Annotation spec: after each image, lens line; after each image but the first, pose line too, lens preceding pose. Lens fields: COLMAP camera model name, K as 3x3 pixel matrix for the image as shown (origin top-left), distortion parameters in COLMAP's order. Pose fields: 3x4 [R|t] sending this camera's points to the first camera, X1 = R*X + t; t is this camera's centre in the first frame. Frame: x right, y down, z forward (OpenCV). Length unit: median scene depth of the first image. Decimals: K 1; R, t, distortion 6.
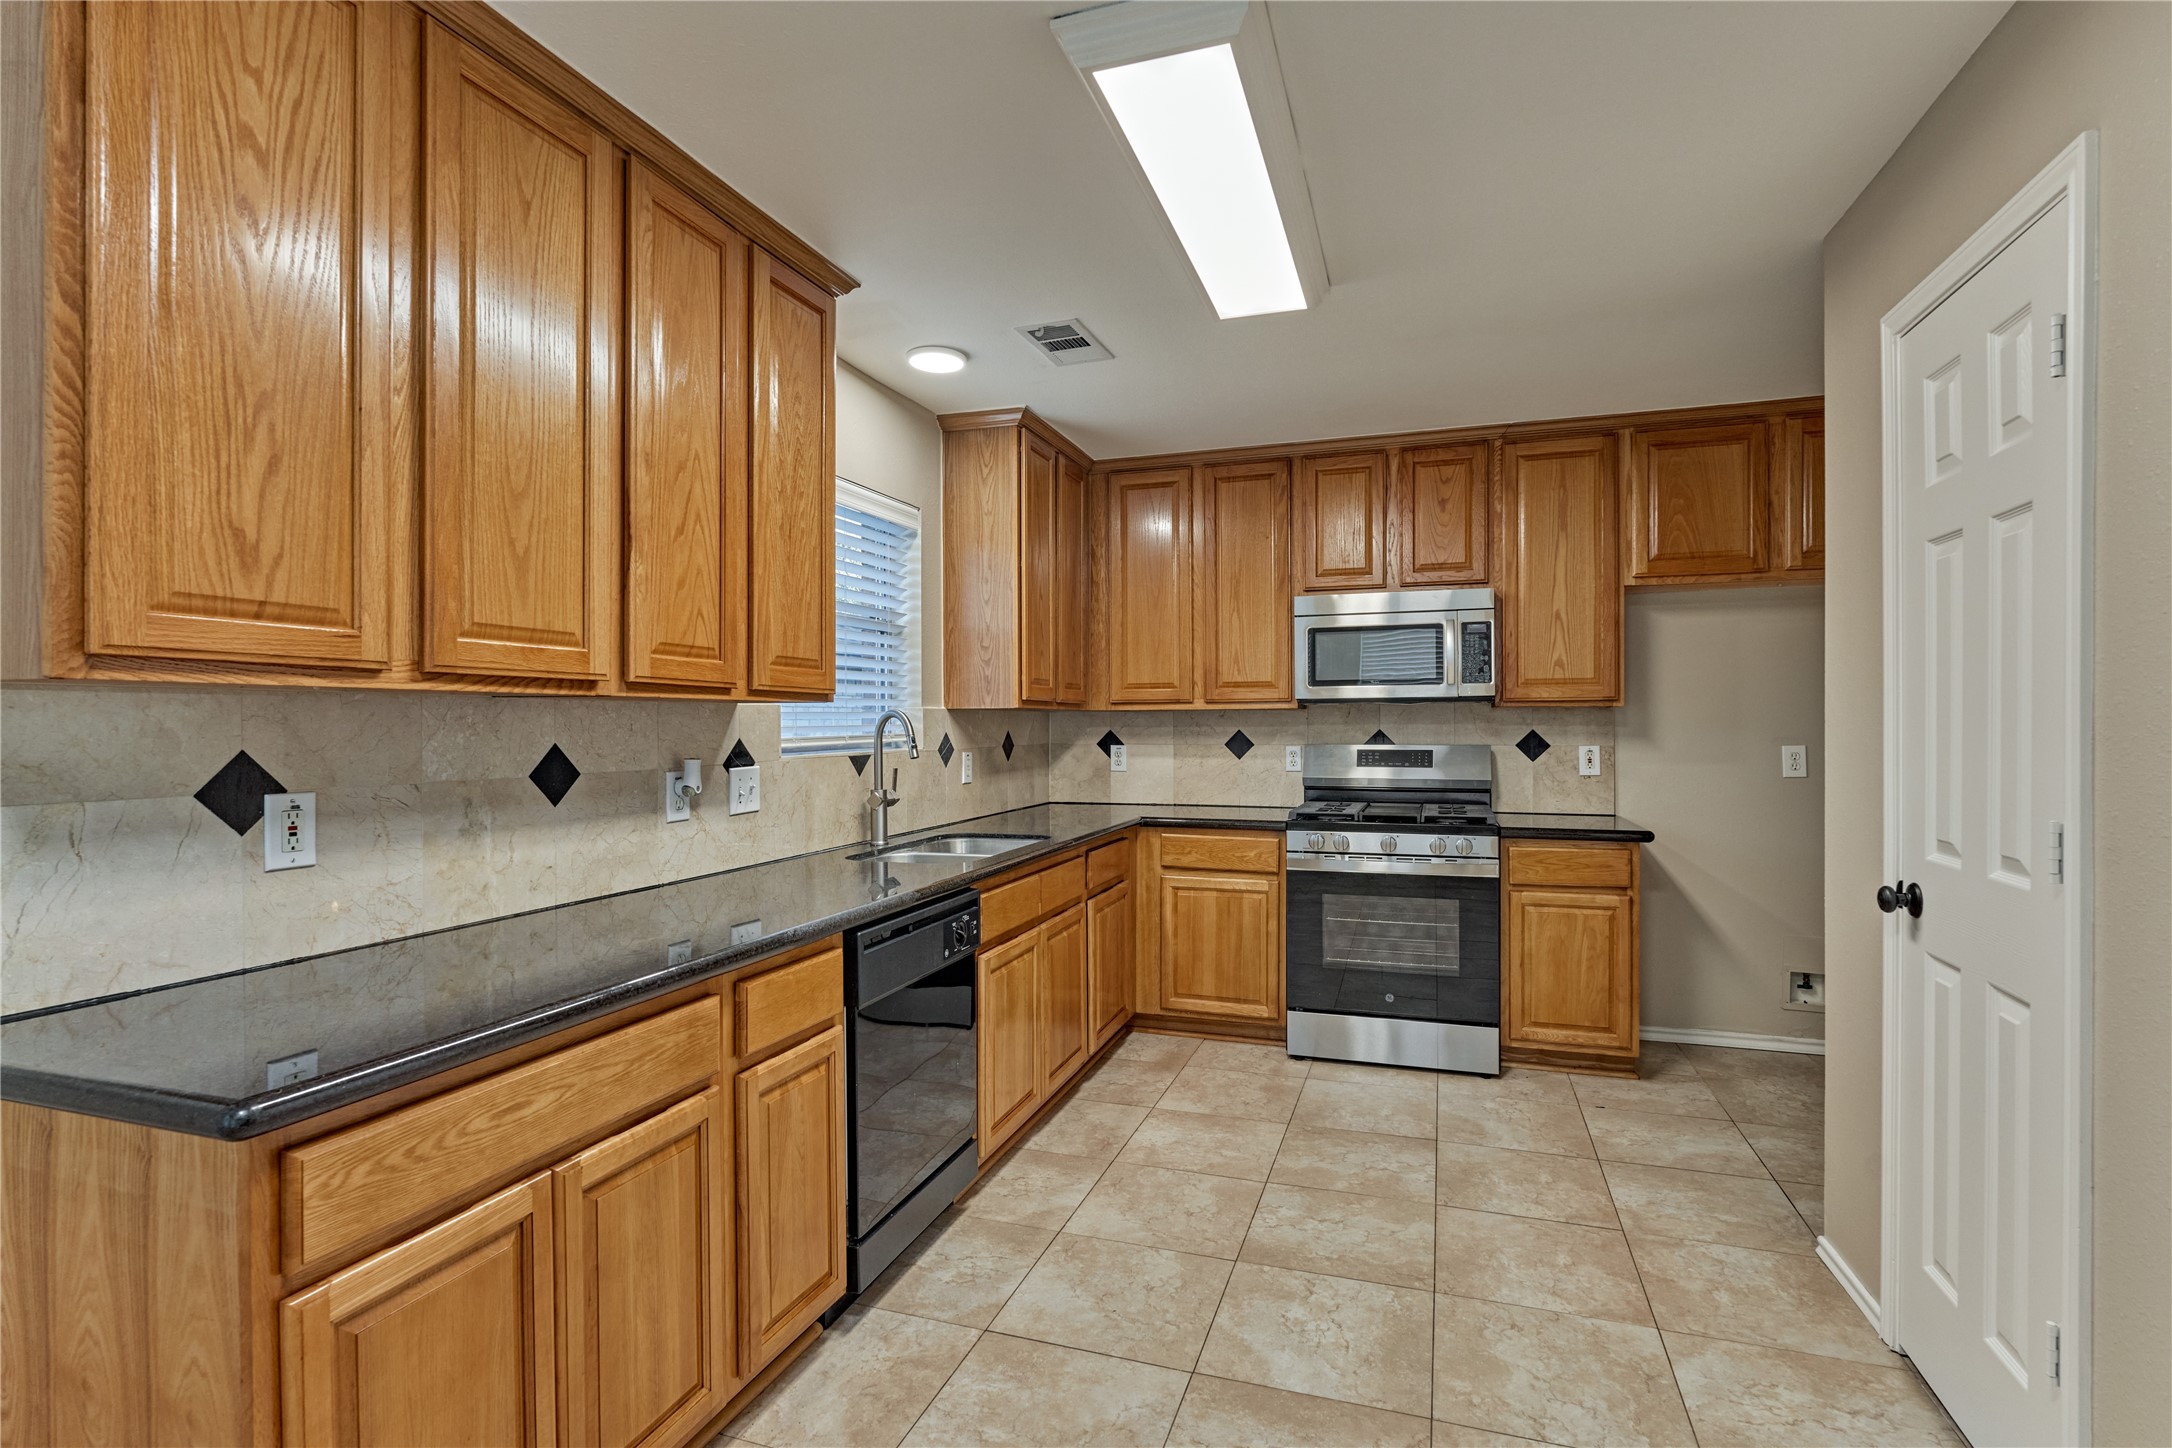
lens RADIAL K [[1032.7, 0, 1090.0], [0, 1032.7, 727.2], [0, 0, 1]] dist [-0.001992, -0.000049]
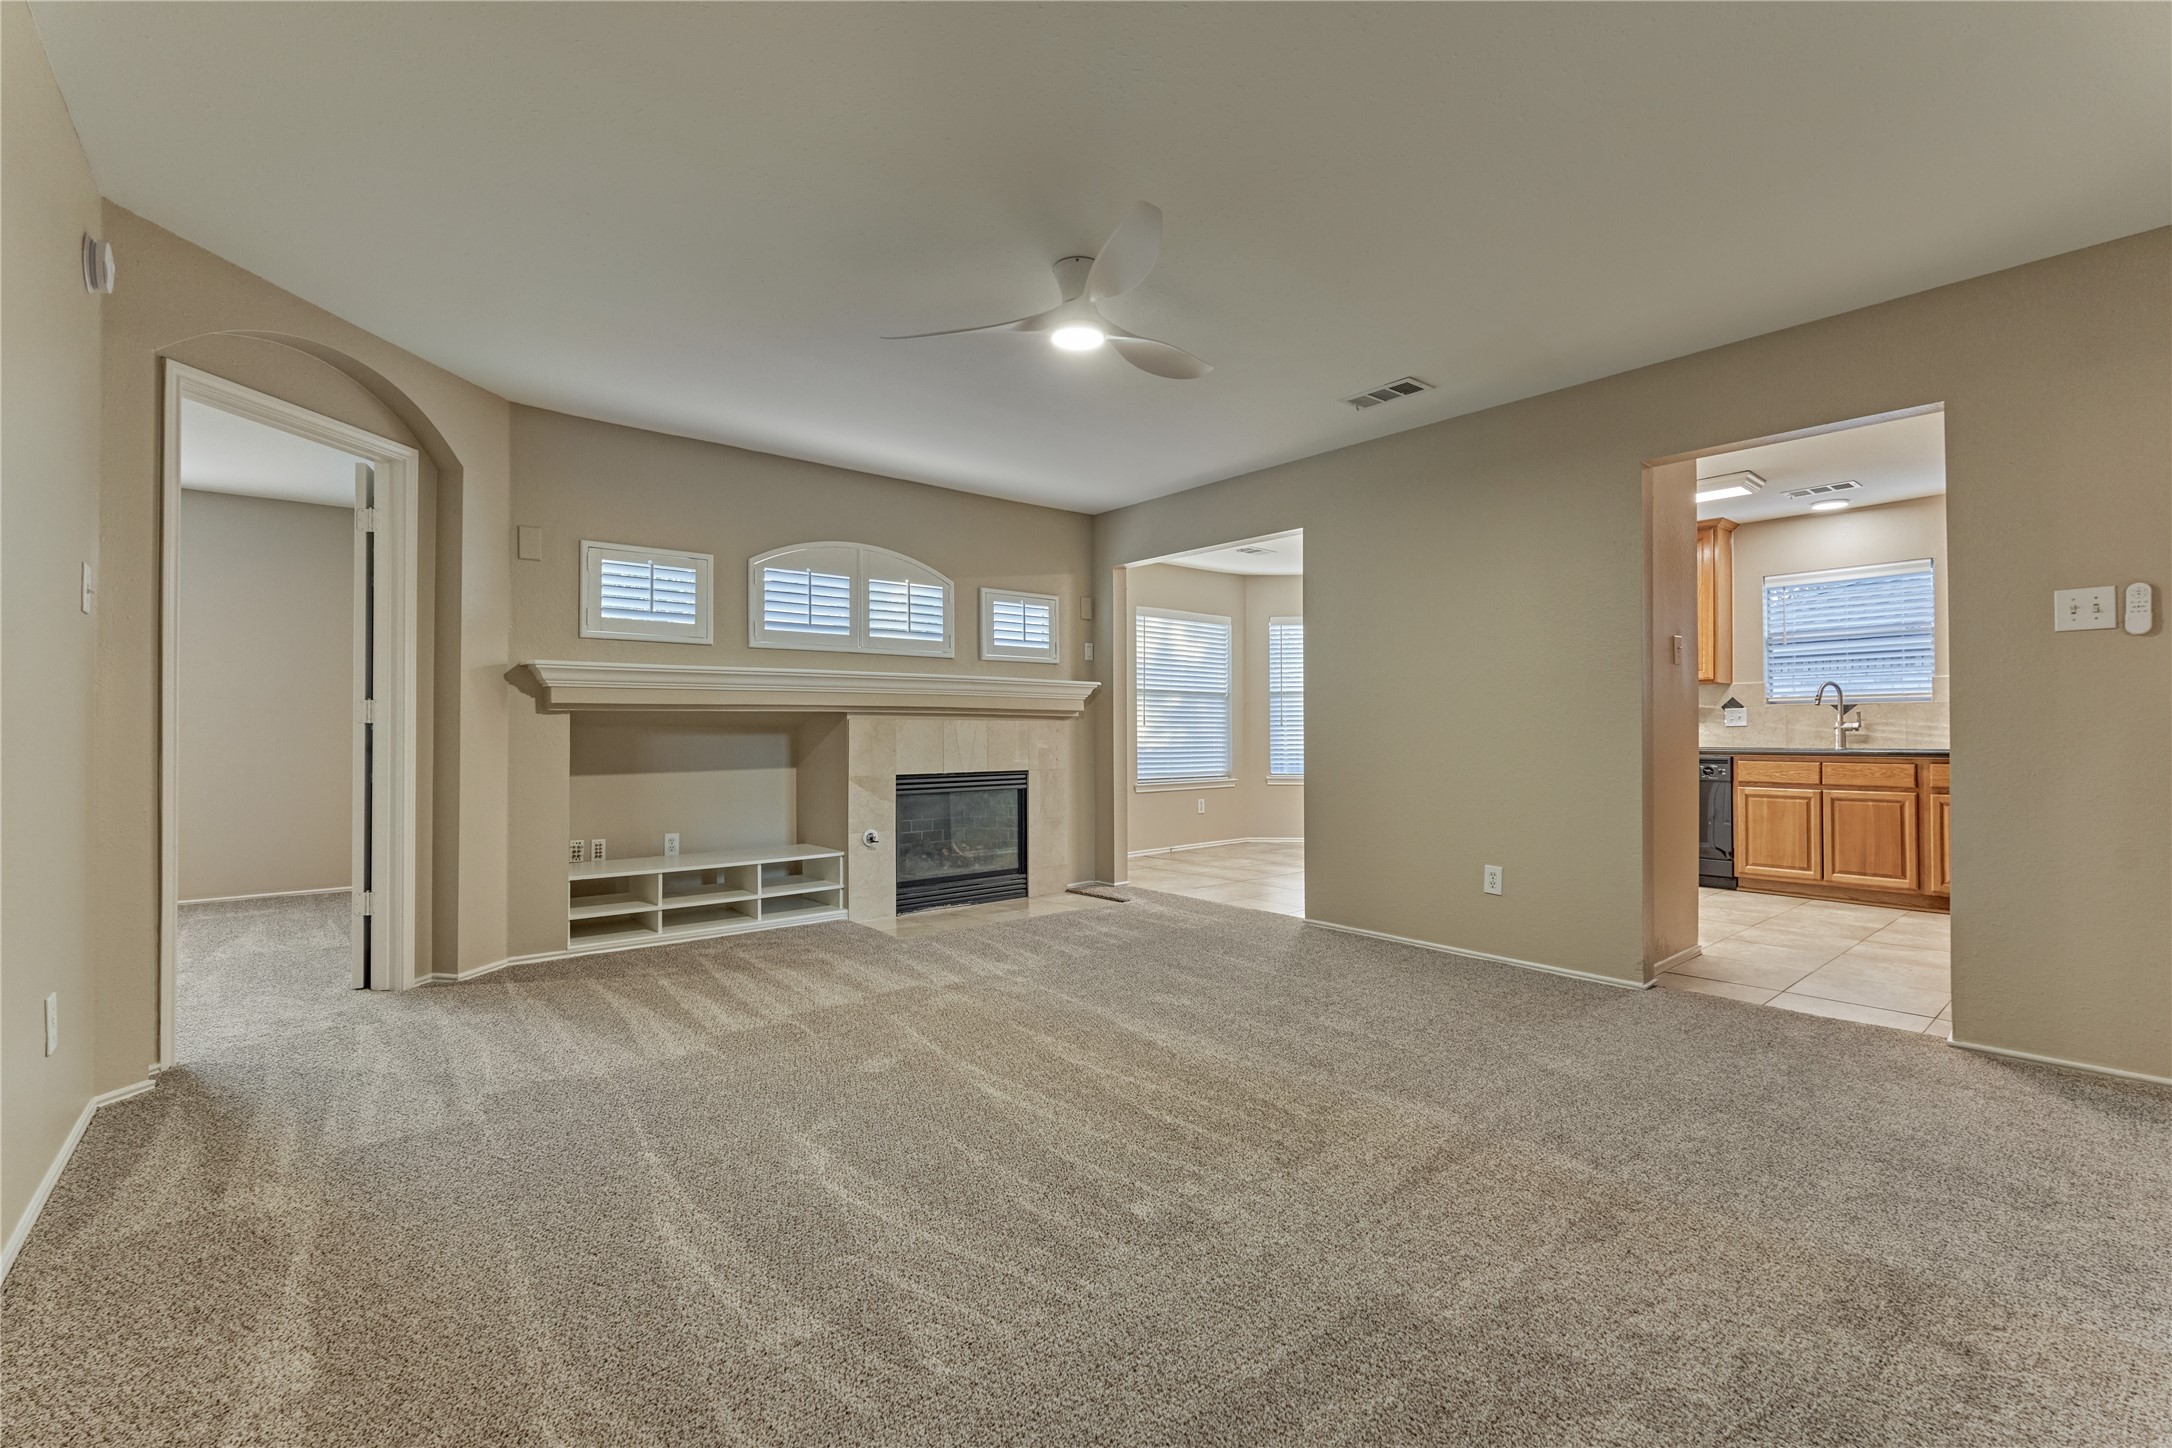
lens RADIAL K [[935.1, 0, 1086.0], [0, 935.1, 724.0], [0, 0, 1]] dist [-0.004847, 0.000130]
pose [[-0.507827, -0.003722, -0.861451, 1.807195], [-0.002721, 0.999993, -0.002717, 0.064369], [0.861455, 0.000964, -0.507833, 0.573930]]
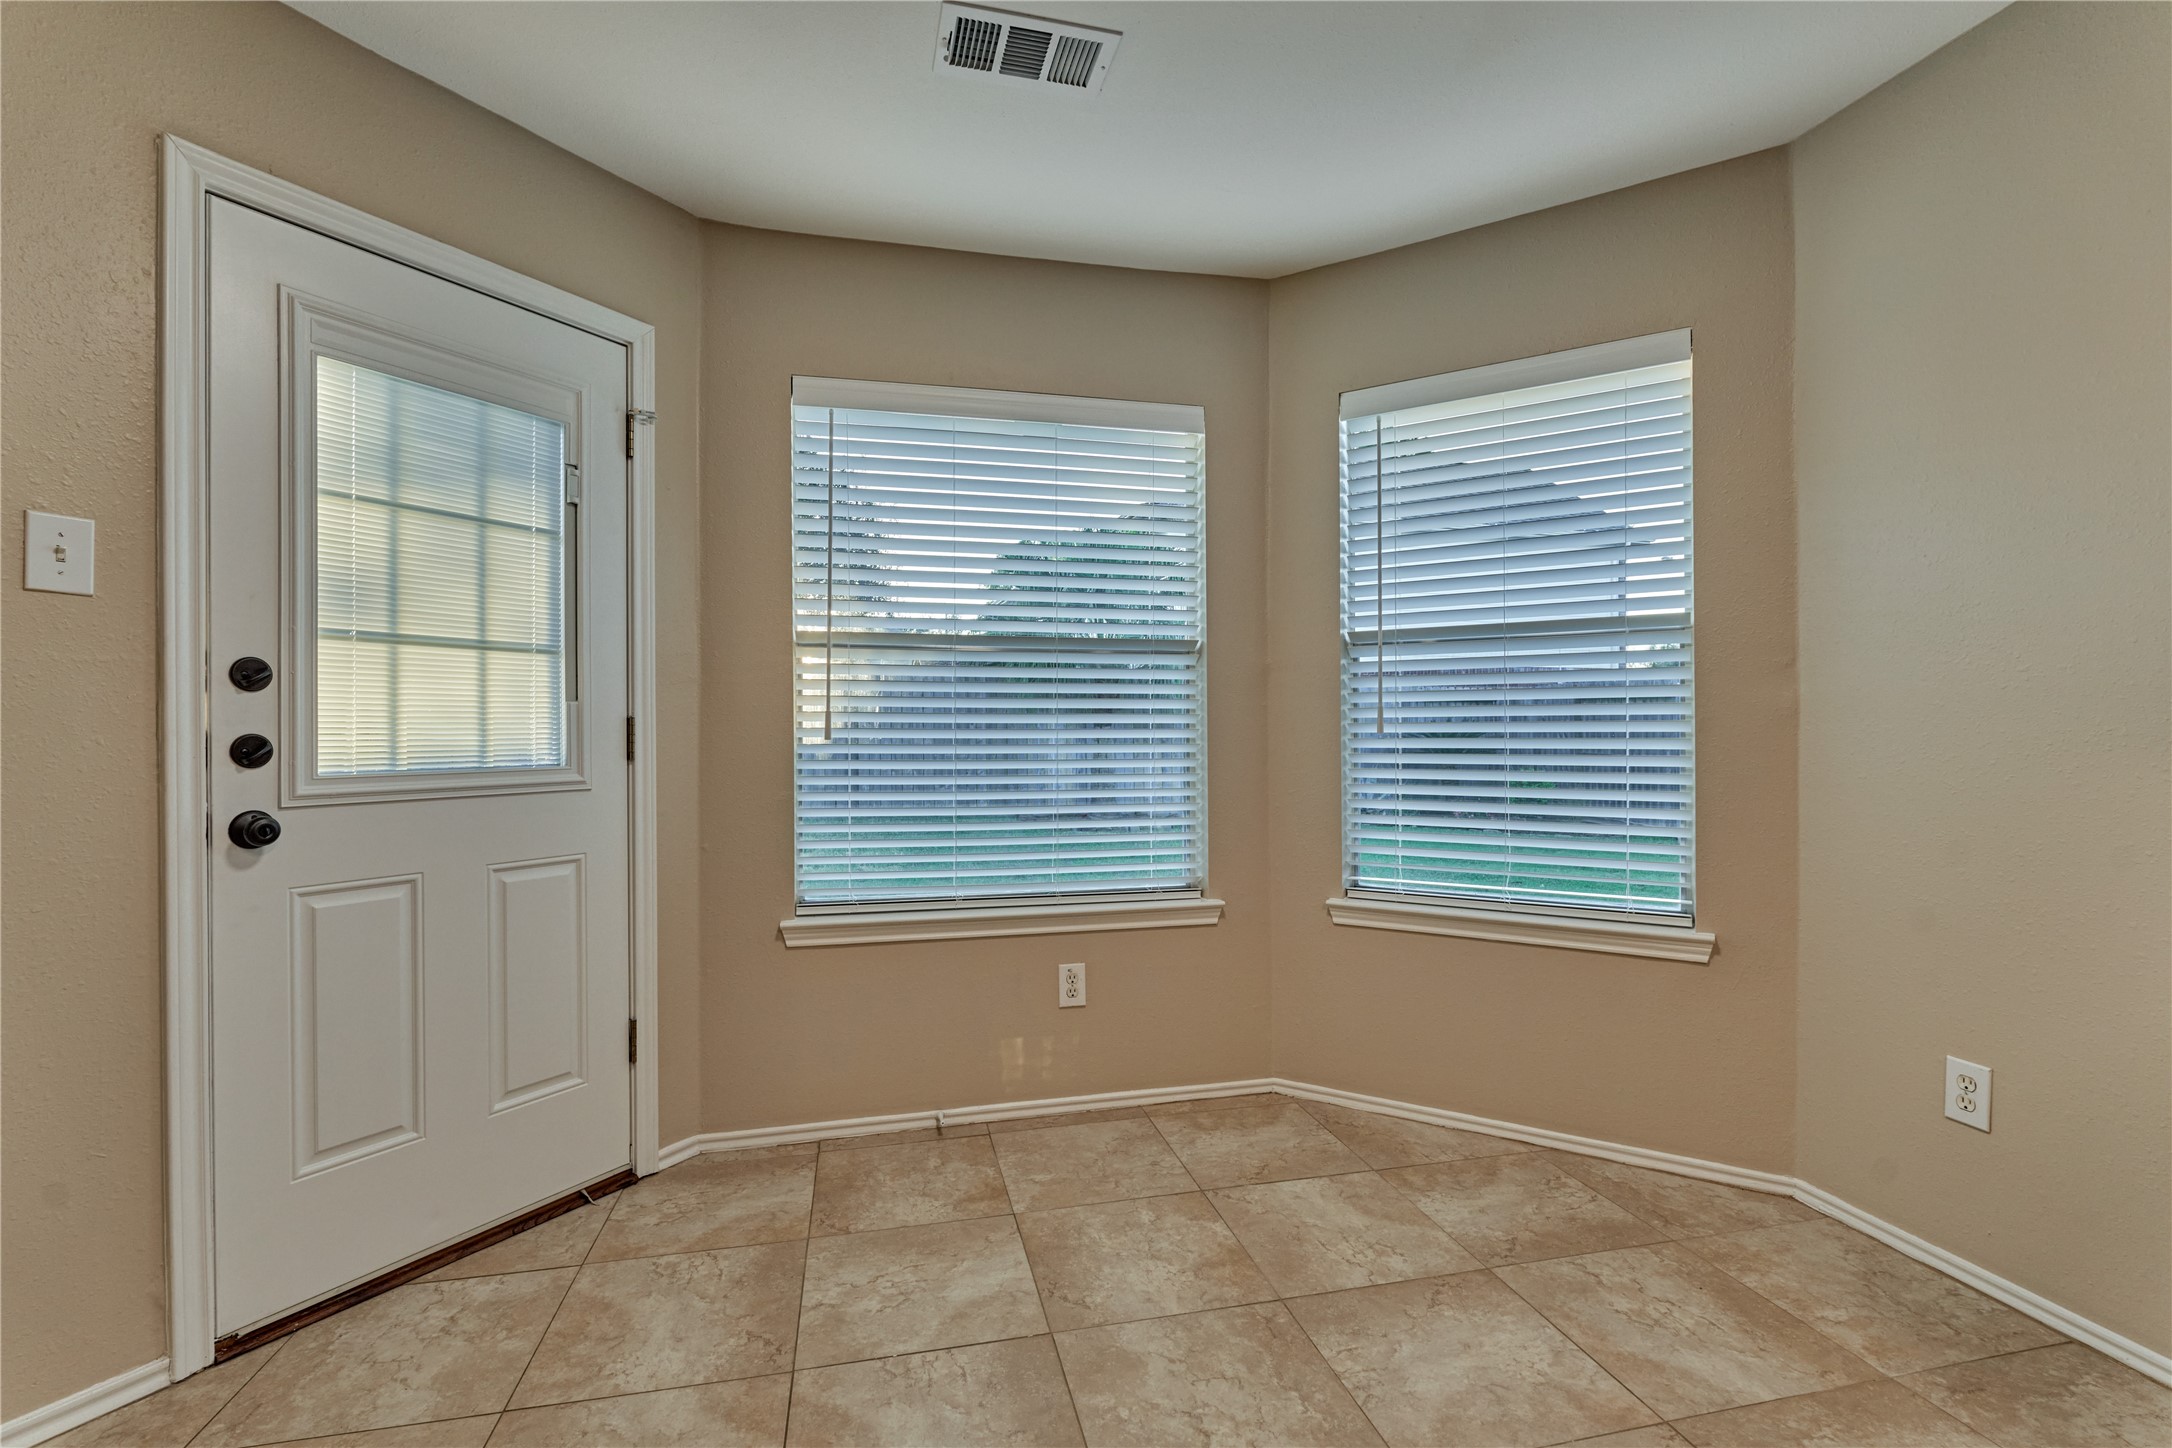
lens RADIAL K [[953.6, 0, 1083.9], [0, 953.6, 718.1], [0, 0, 1]] dist [-0.010244, 0.000387]
pose [[-0.851764, -0.001253, -0.523925, 0.196100], [0.003083, 0.999968, -0.007404, 0.050370], [0.523917, -0.007922, -0.851732, 0.331697]]
